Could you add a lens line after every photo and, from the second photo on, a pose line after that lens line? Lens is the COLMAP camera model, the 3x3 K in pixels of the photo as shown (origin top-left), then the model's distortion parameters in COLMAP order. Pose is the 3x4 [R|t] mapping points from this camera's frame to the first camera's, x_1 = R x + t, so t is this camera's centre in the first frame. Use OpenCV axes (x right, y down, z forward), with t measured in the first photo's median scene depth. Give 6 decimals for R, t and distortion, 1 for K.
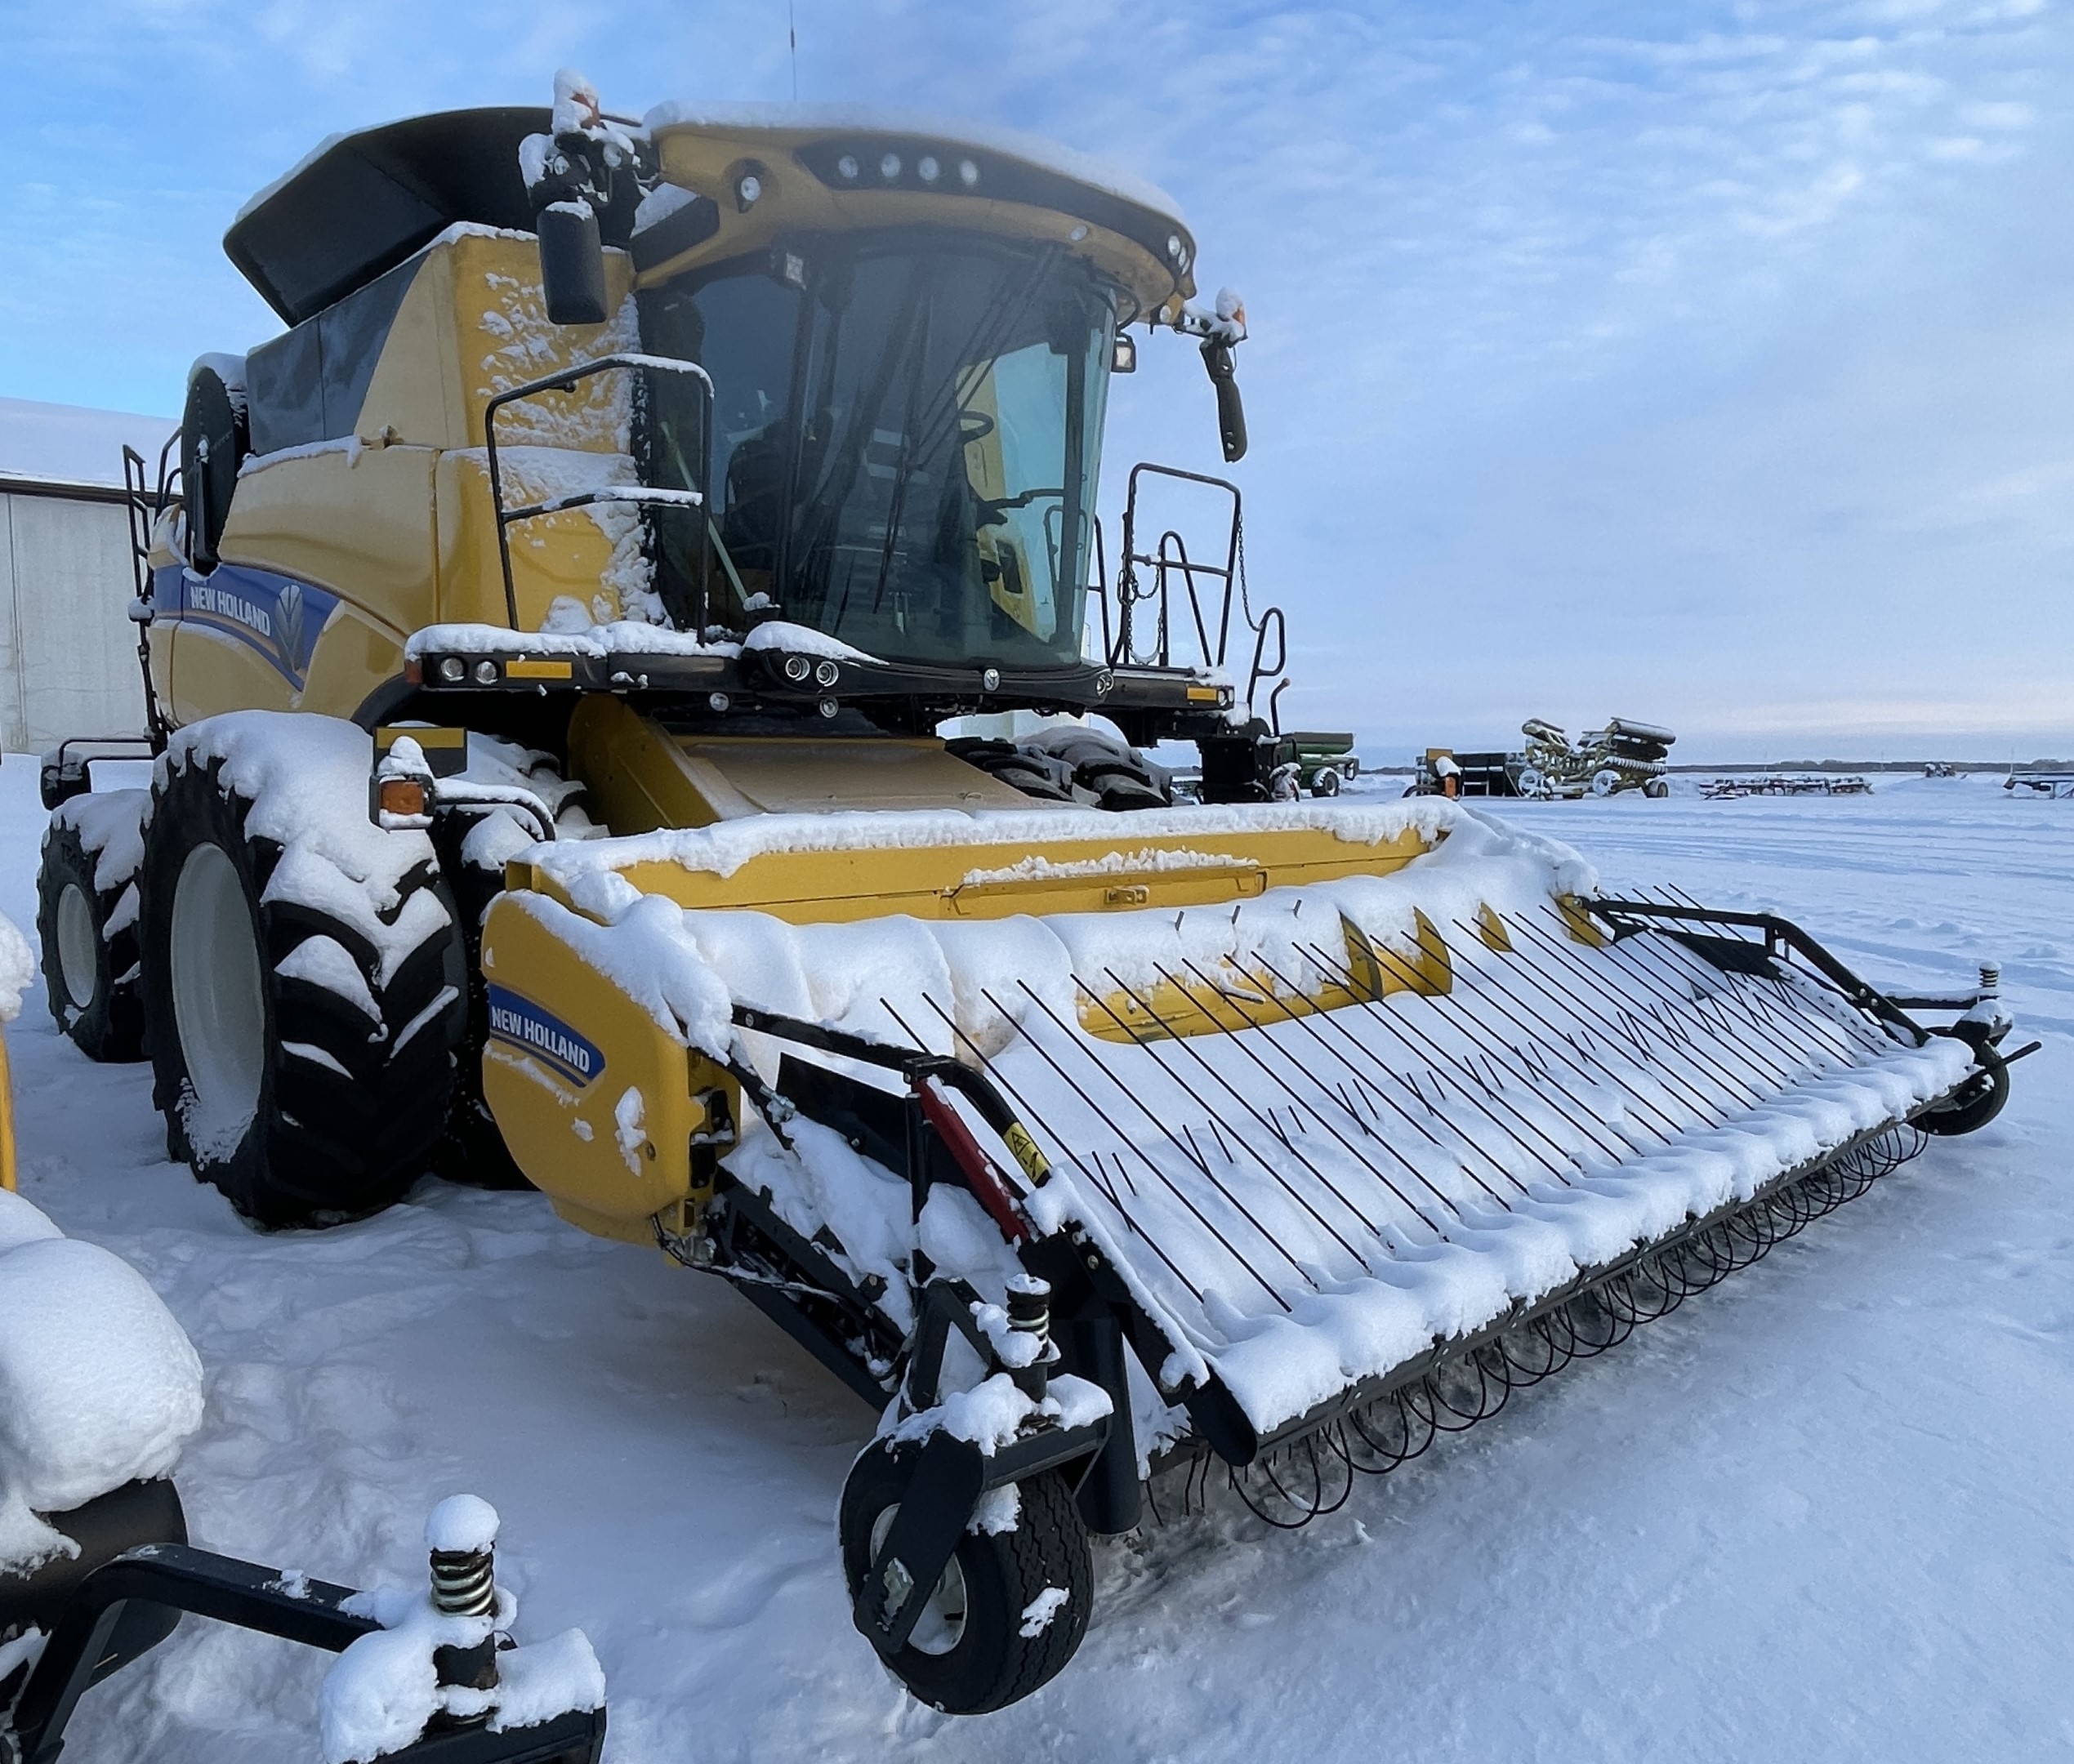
lens RADIAL K [[1520.7, 0, 949.1], [0, 1520.7, 880.0], [0, 0, 1]] dist [-0.000688, 0.003549]
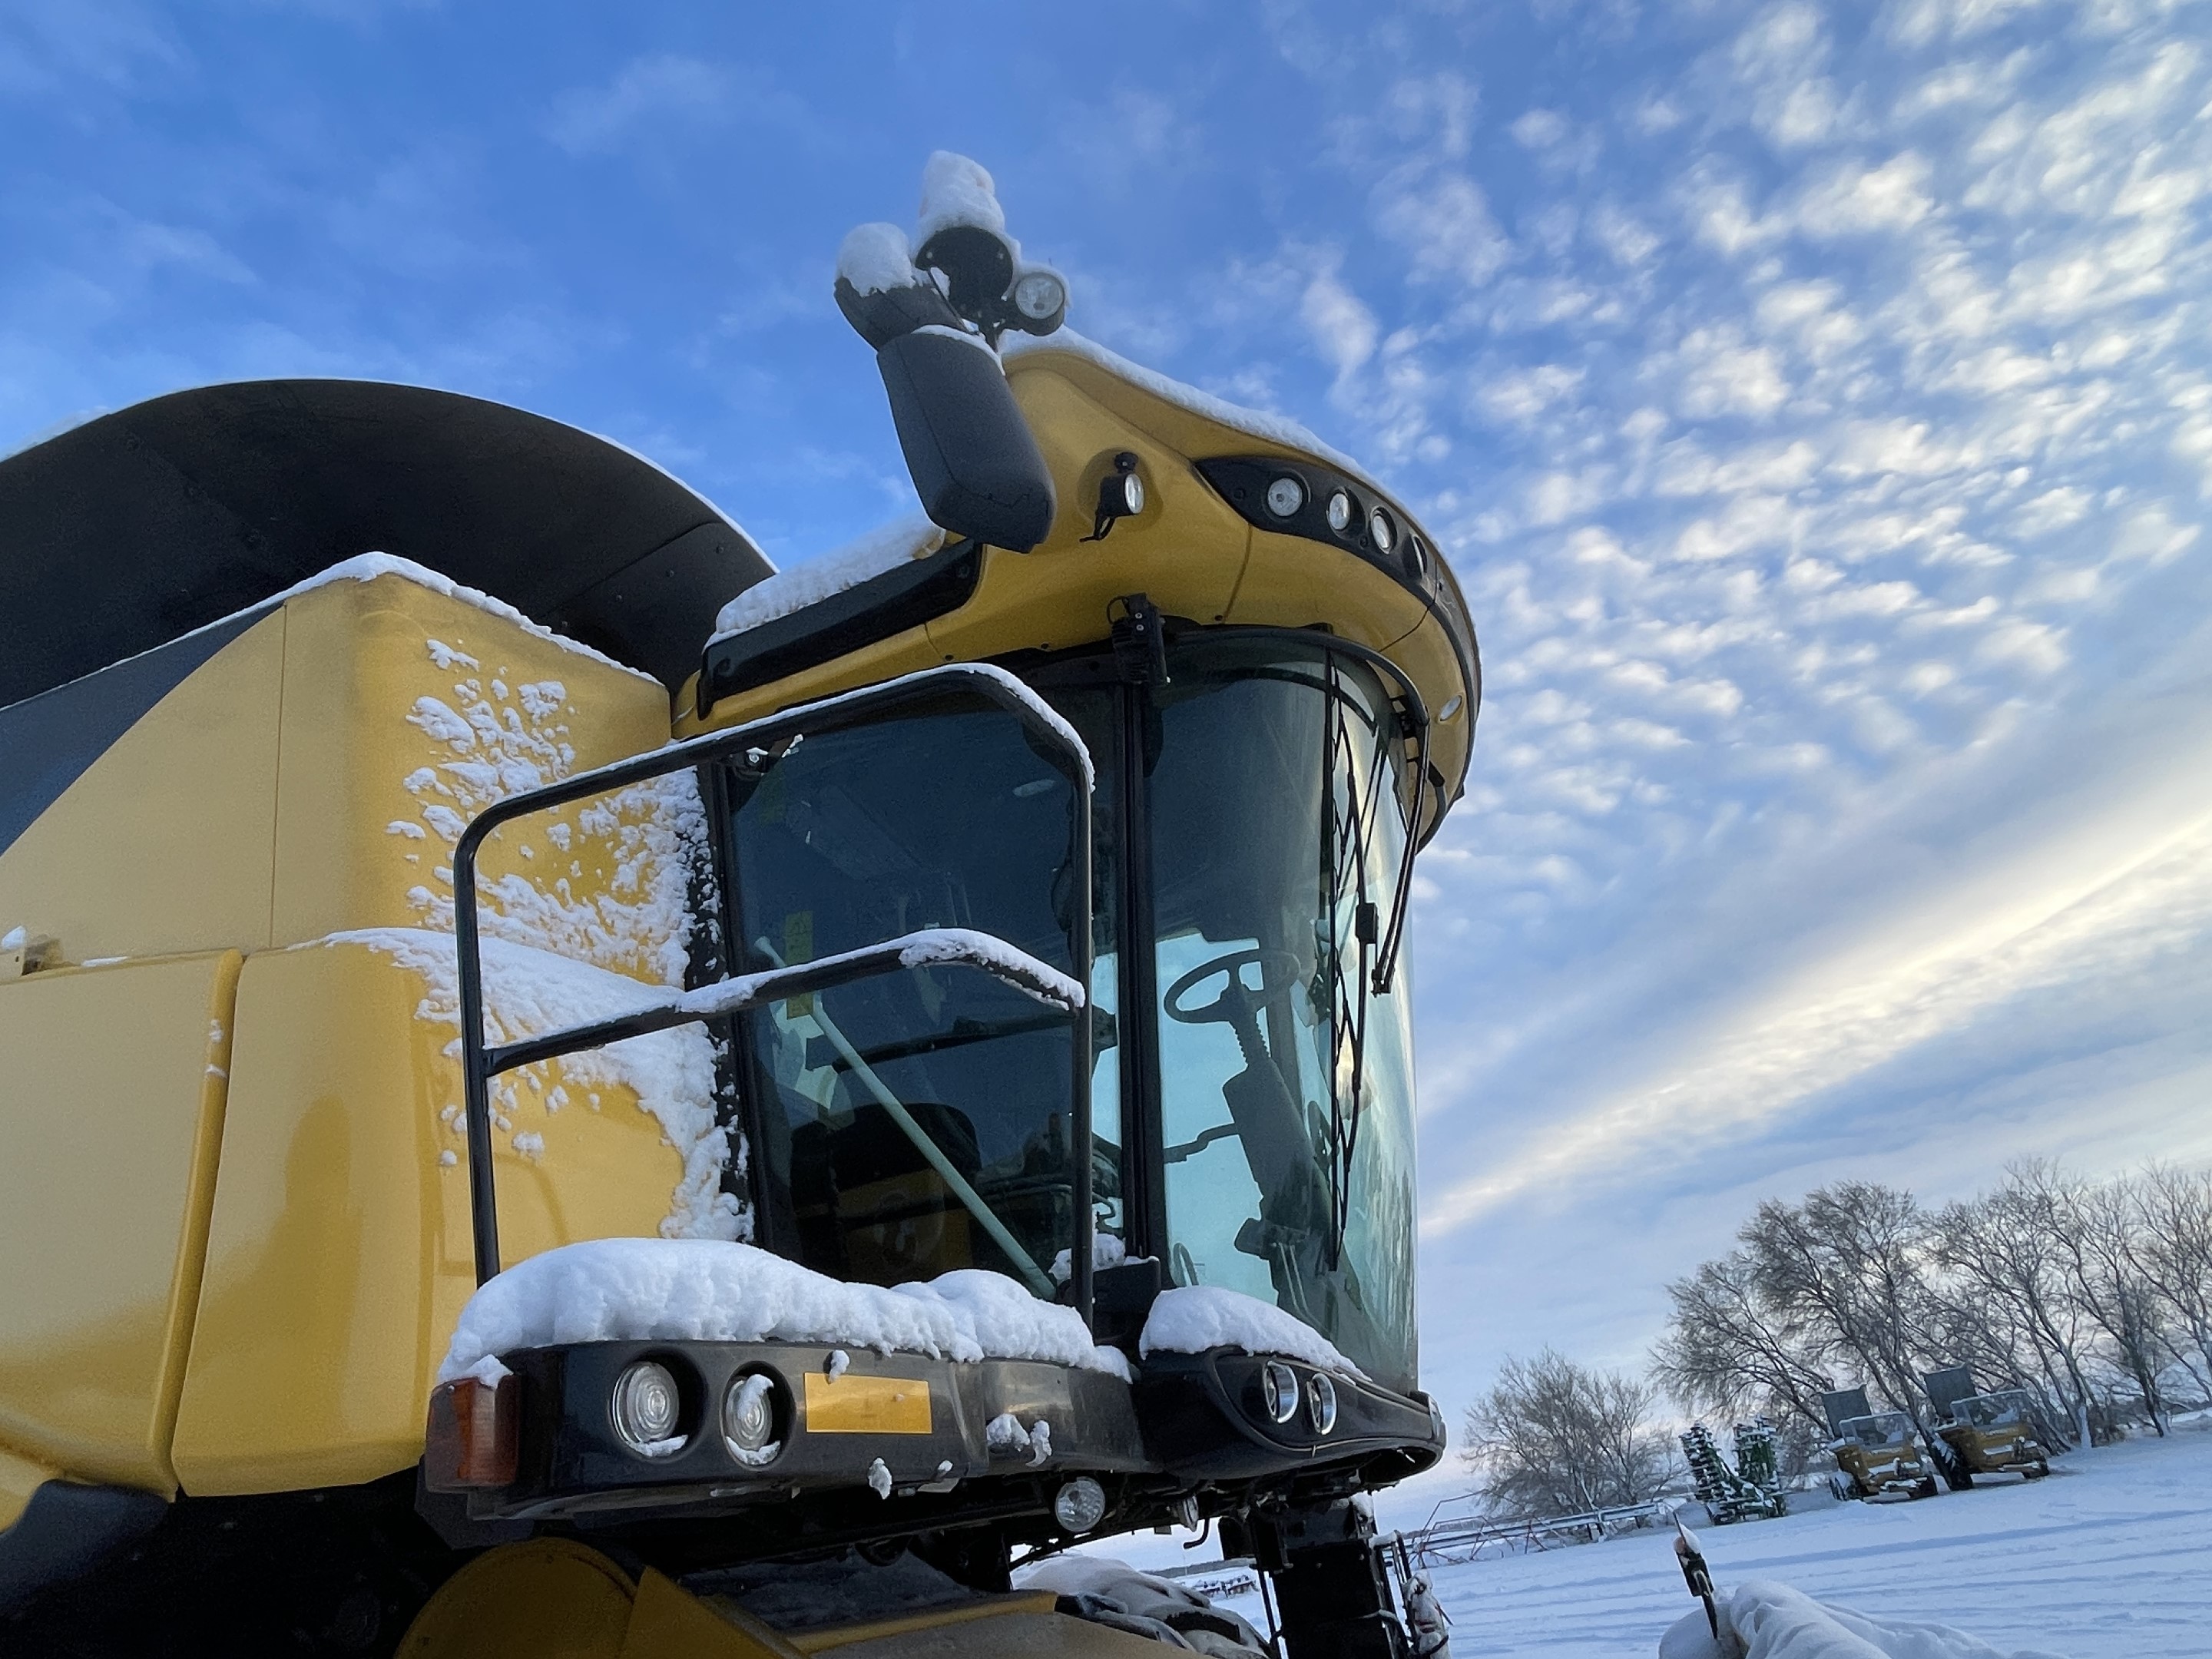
lens RADIAL K [[1367.6, 0, 1099.9], [0, 1367.6, 823.1], [0, 0, 1]] dist [-0.001145, -0.002143]
pose [[0.874809, 0.128186, 0.467203, -0.312696], [0.165262, 0.827560, -0.536500, -0.068047], [-0.455410, 0.546546, 0.702773, 0.611343]]
